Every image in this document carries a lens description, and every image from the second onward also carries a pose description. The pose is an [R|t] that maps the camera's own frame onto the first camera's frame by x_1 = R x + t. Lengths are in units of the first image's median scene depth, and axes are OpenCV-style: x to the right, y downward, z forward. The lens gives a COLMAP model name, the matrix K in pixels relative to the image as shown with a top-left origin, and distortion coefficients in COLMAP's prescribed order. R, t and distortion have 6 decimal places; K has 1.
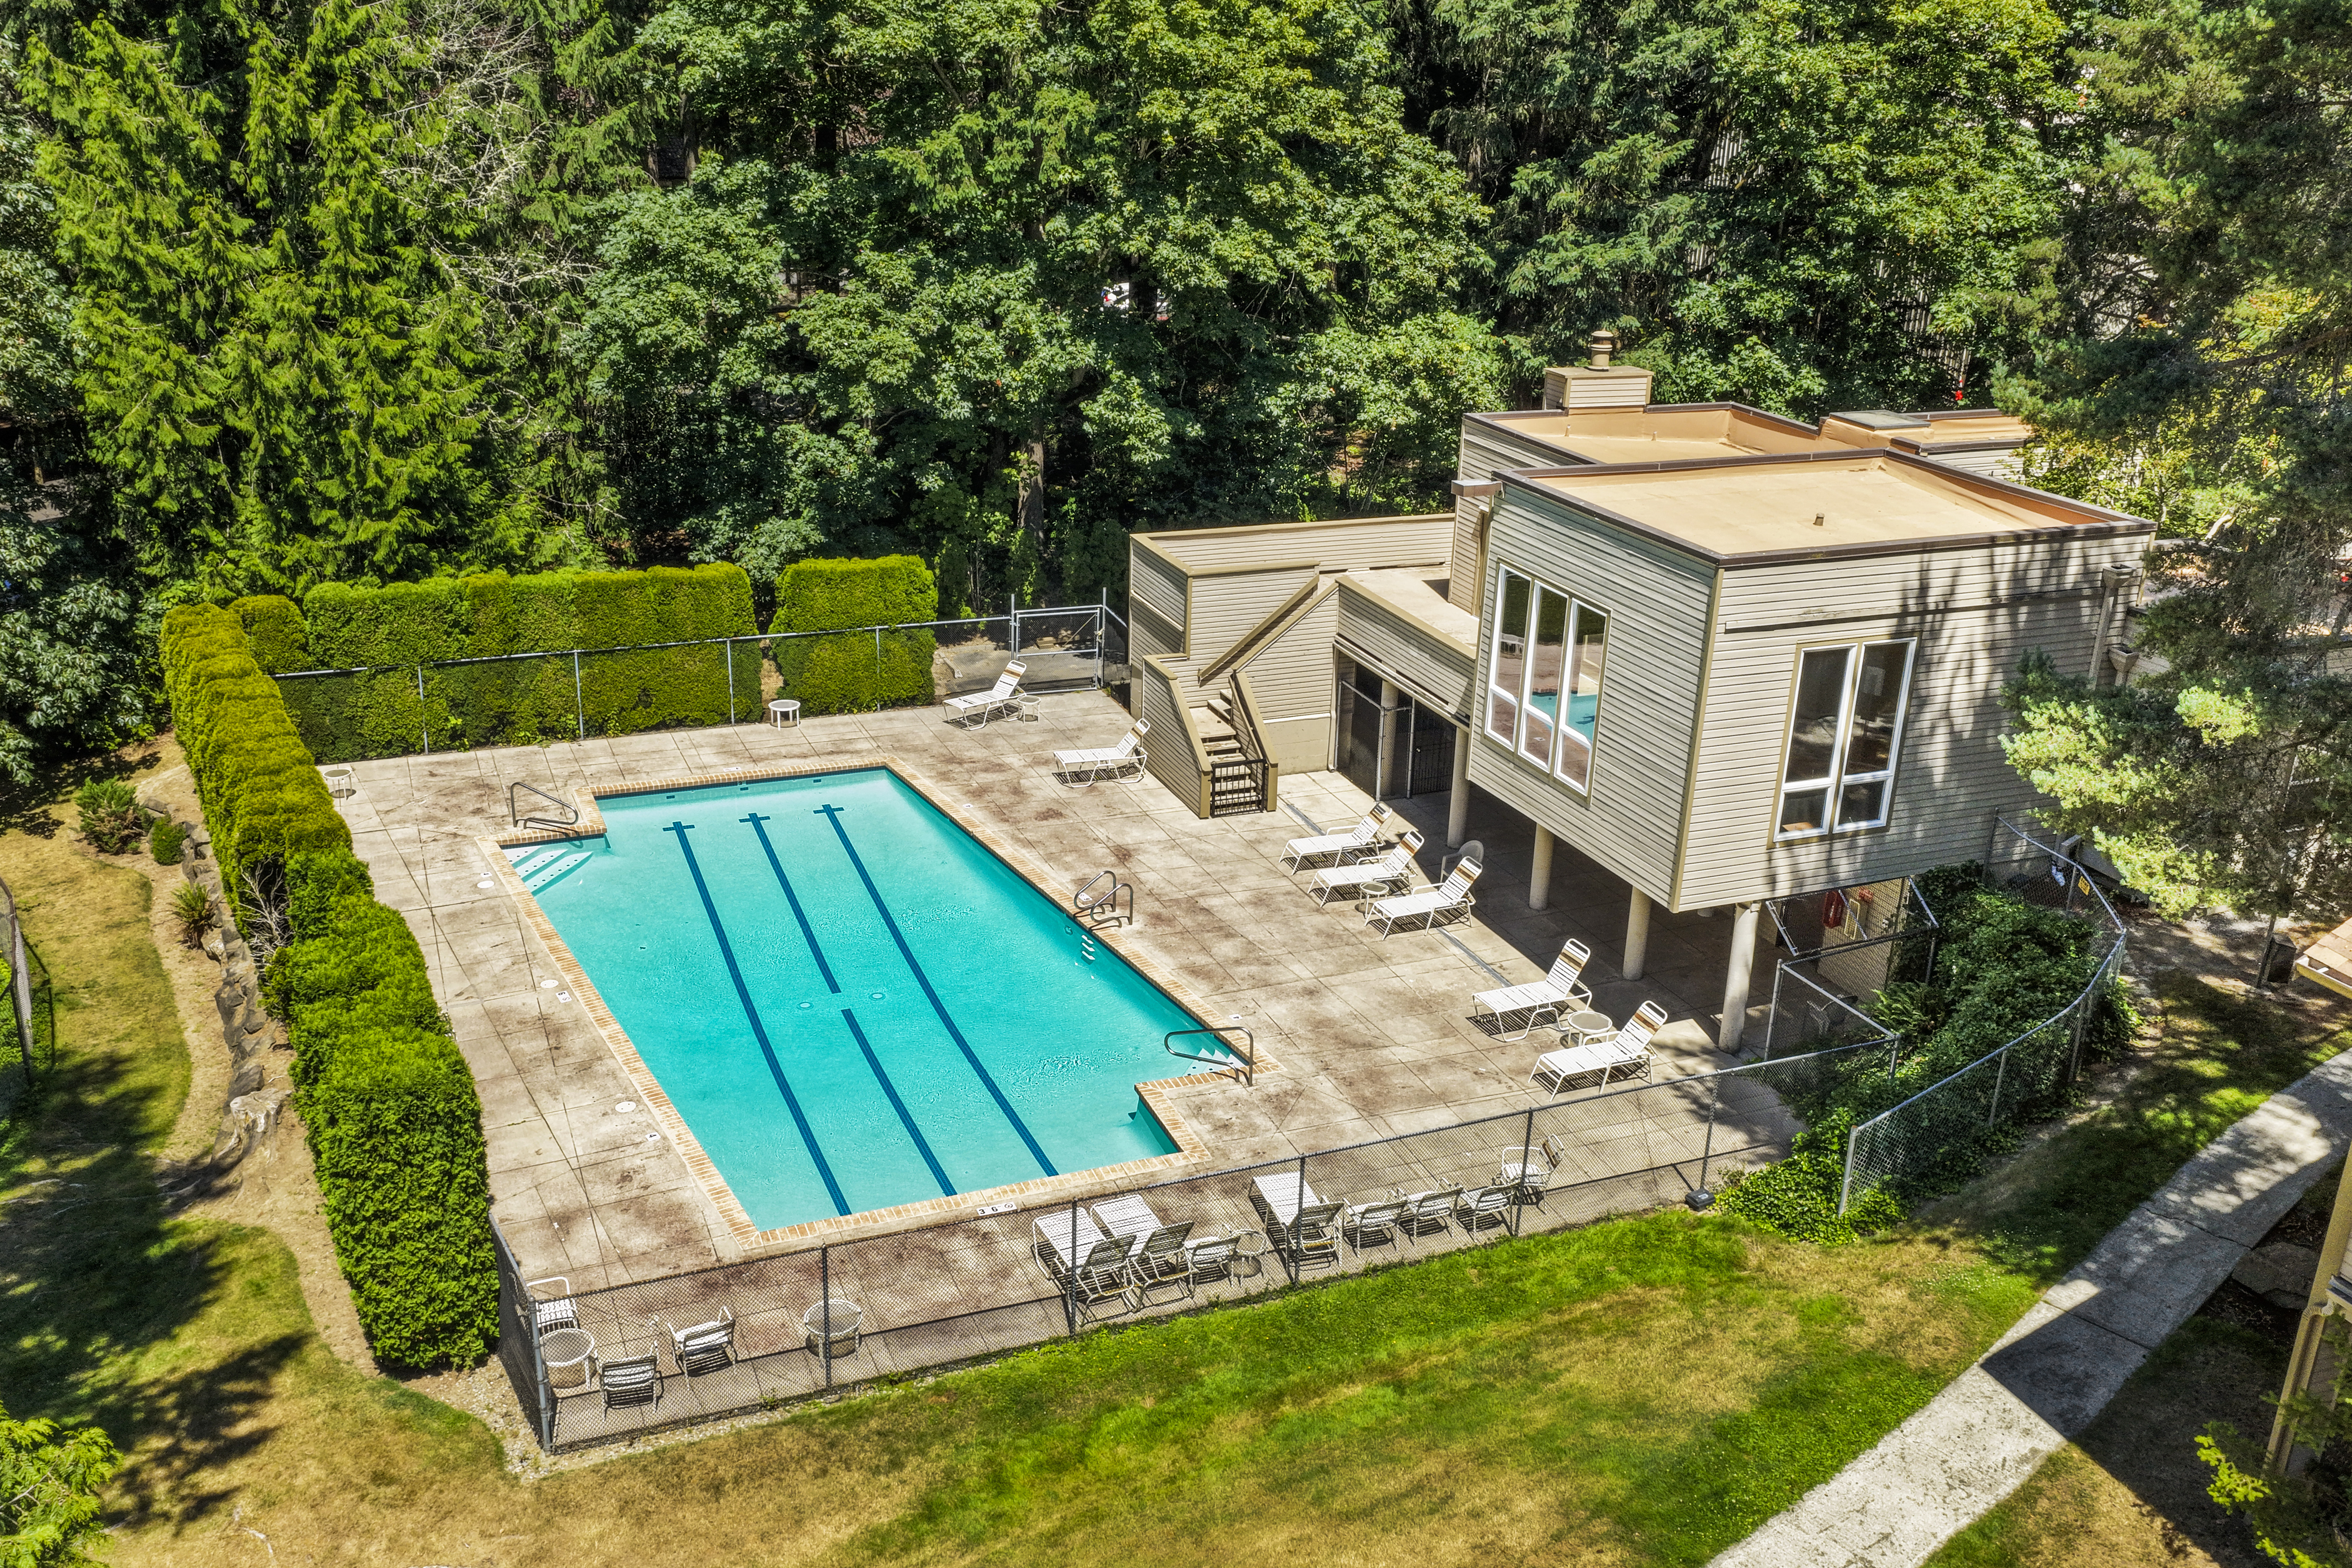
lens RADIAL K [[1962.3, 0, 1214.6], [0, 1962.3, 787.6], [0, 0, 1]] dist [-0.046386, 0.003699]
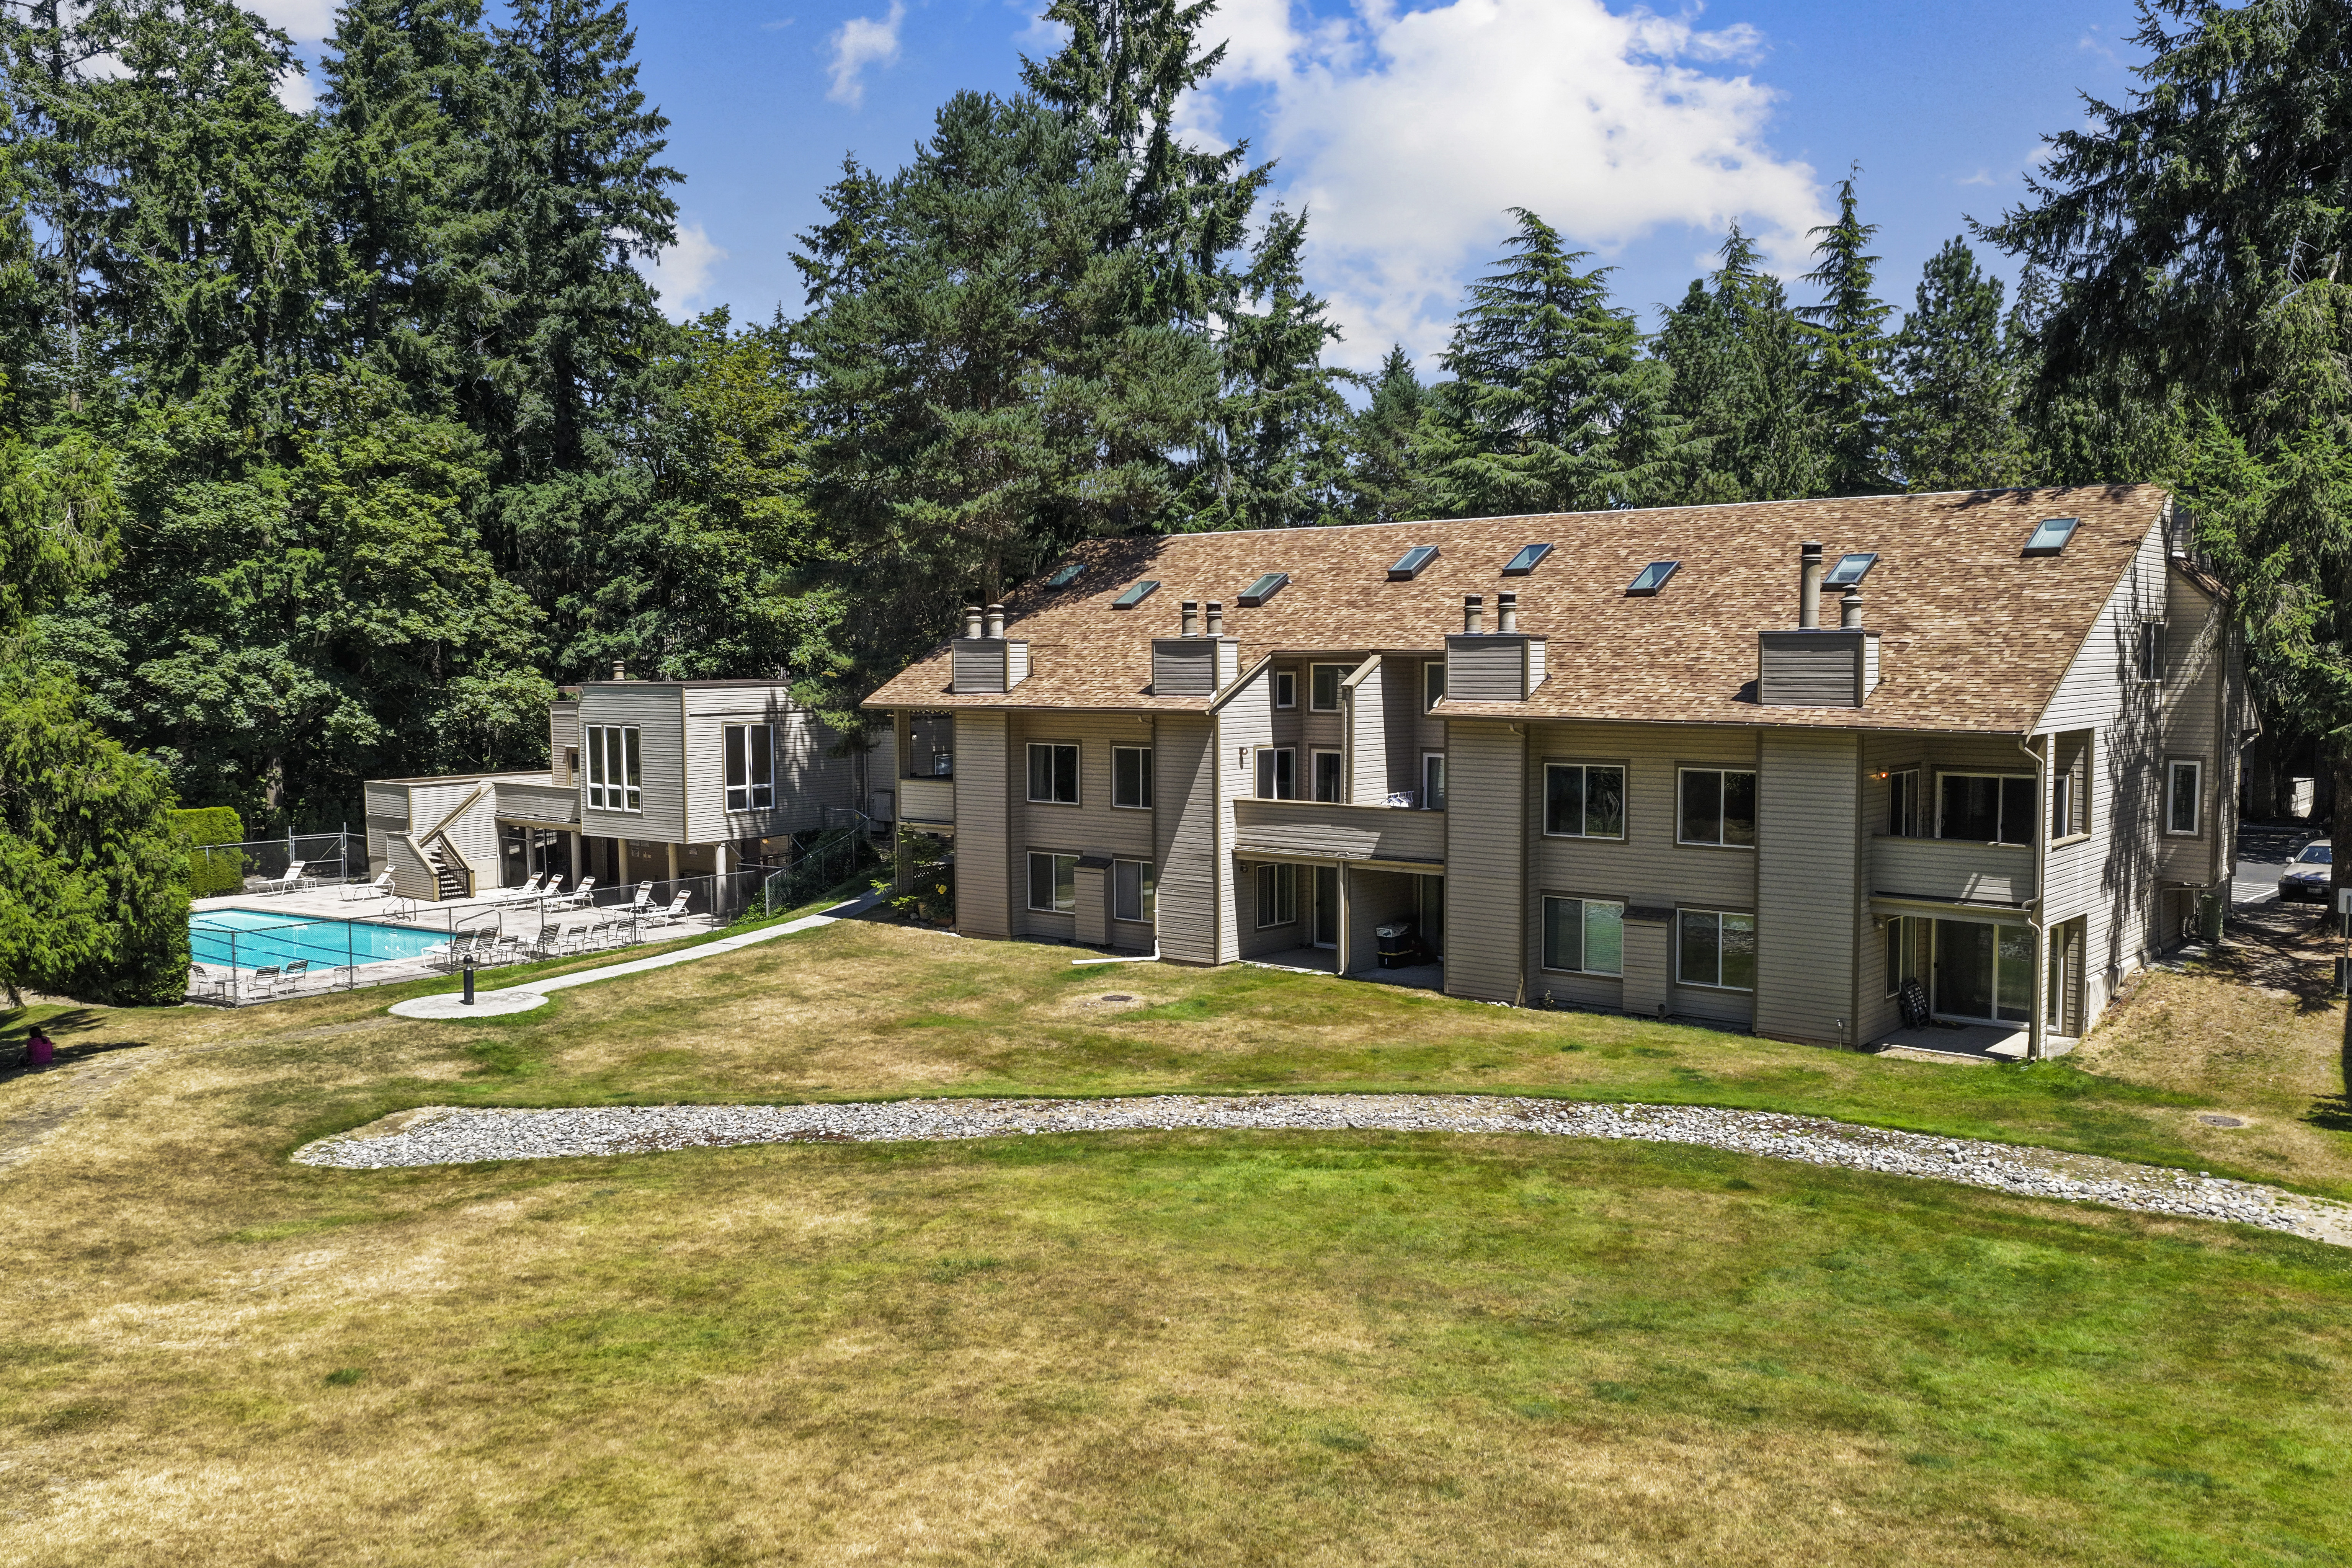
lens RADIAL K [[1973.0, 0, 1176.0], [0, 1973.0, 784.0], [0, 0, 1]] dist [0.024569, 0.005258]
pose [[0.885480, -0.072651, 0.458962, -0.215112], [0.212780, 0.941460, -0.261491, 0.500878], [-0.413097, 0.329203, 0.849103, -0.832198]]
